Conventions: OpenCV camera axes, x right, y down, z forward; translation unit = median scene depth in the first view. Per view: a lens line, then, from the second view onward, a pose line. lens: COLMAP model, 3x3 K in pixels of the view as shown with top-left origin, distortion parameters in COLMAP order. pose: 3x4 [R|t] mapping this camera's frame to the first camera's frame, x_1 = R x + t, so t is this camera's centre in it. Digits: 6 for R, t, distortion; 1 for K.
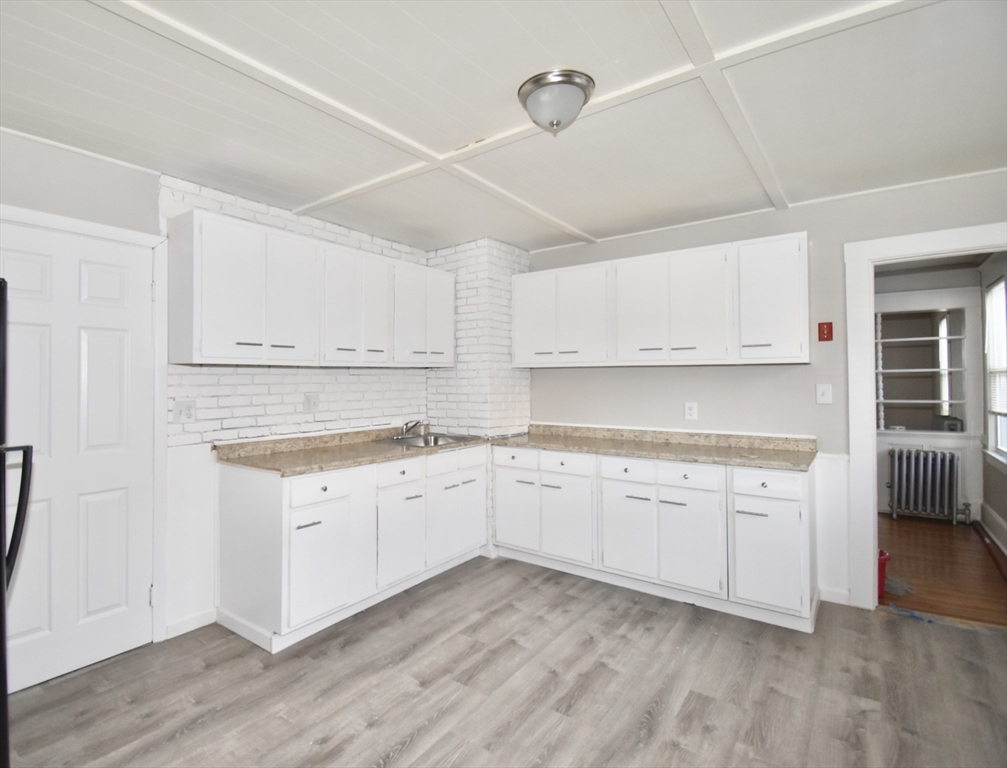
lens RADIAL K [[457.7, 0, 502.7], [0, 457.7, 368.1], [0, 0, 1]] dist [-0.002073, -0.000544]
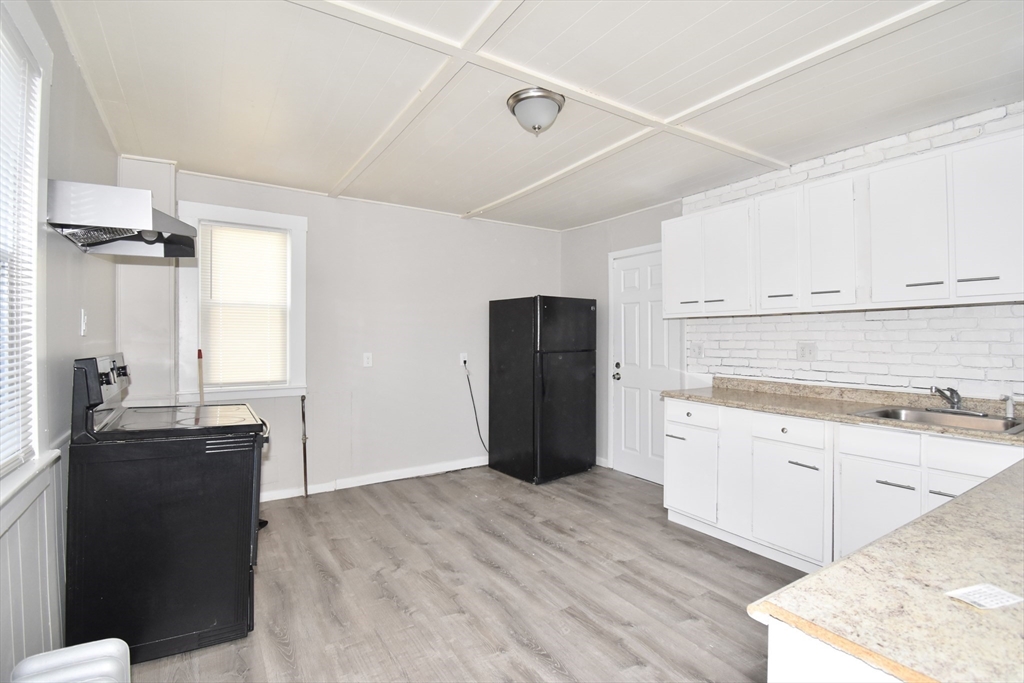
lens RADIAL K [[481.2, 0, 509.7], [0, 481.2, 331.0], [0, 0, 1]] dist [-0.001706, -0.000611]
pose [[-0.323131, -0.010960, -0.946291, 1.069836], [0.021576, 0.999588, -0.018945, 0.054610], [0.946108, -0.026539, -0.322761, 1.020384]]
